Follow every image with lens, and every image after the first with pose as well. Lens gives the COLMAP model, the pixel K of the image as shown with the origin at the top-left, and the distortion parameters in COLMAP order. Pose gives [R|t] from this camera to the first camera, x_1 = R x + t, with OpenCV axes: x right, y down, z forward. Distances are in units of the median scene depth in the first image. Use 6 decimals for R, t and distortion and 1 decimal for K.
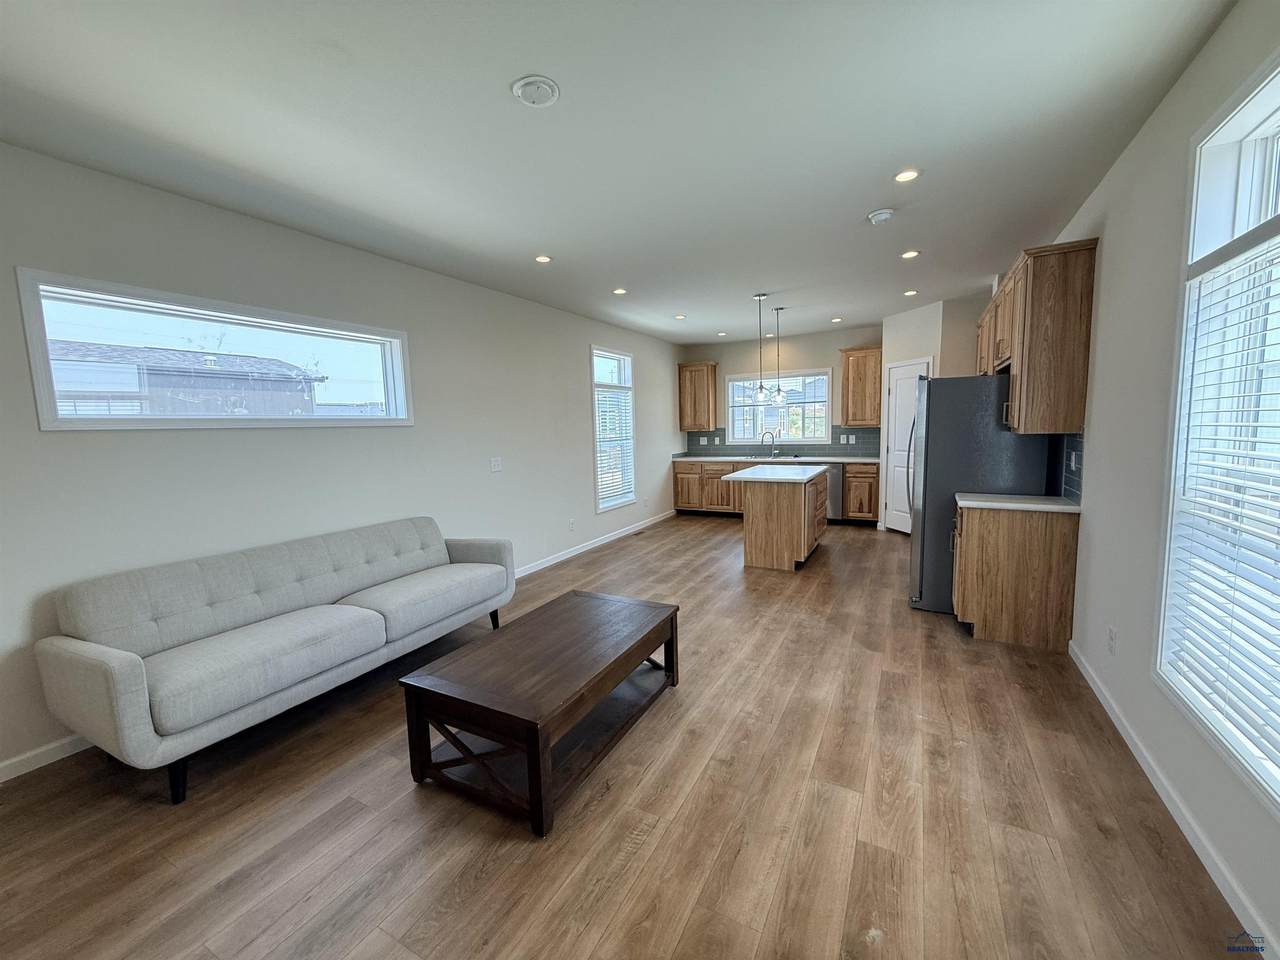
lens RADIAL K [[510.4, 0, 638.4], [0, 510.4, 479.1], [0, 0, 1]] dist [-0.000924, 0.000322]
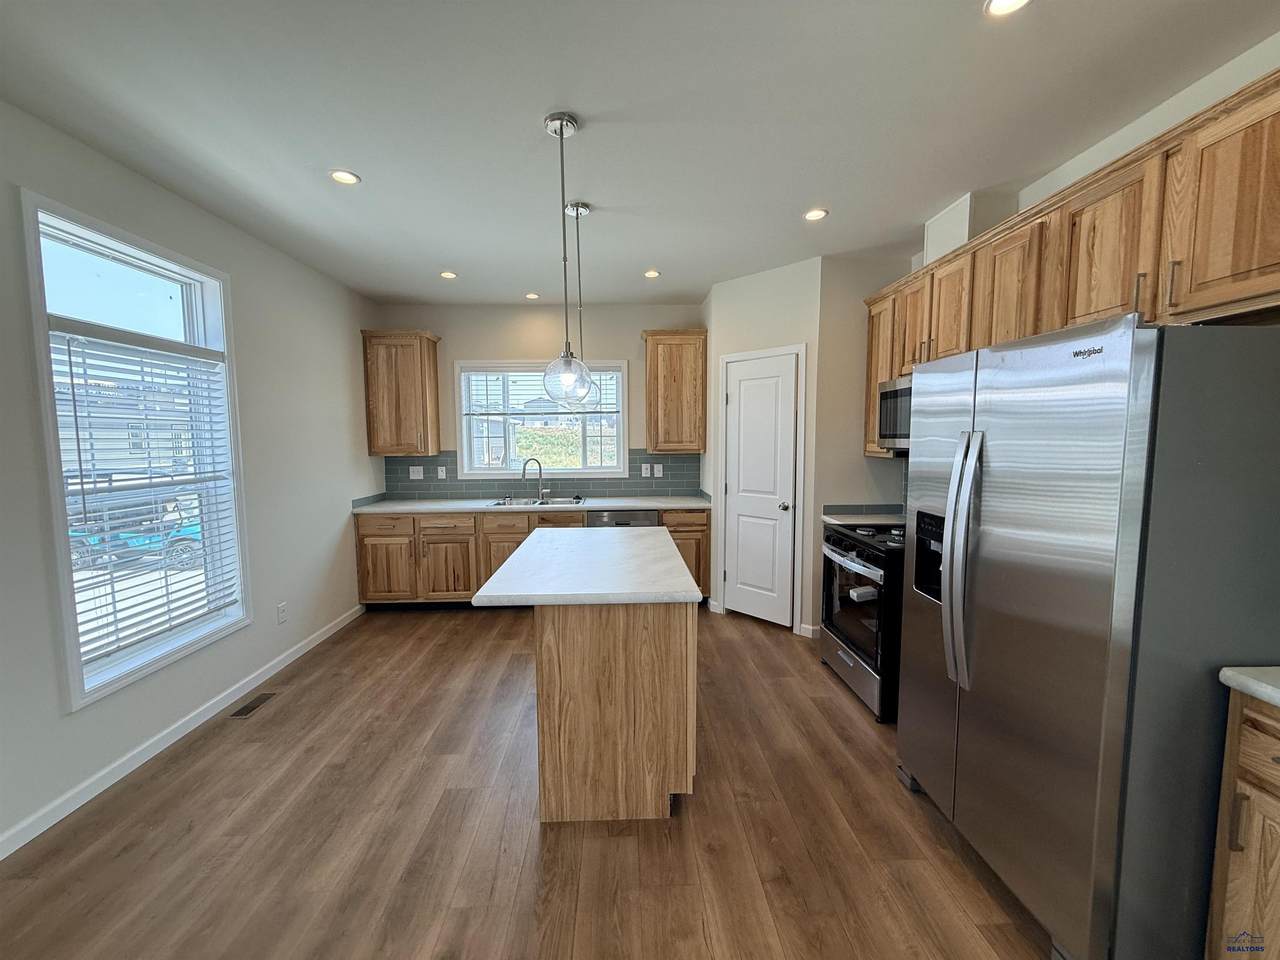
lens RADIAL K [[510.4, 0, 638.4], [0, 510.4, 479.1], [0, 0, 1]] dist [-0.000924, 0.000322]
pose [[0.859921, -0.019475, 0.510055, 0.060827], [0.036625, 0.999050, -0.023601, -0.054811], [-0.509111, 0.038976, 0.859818, 0.466950]]
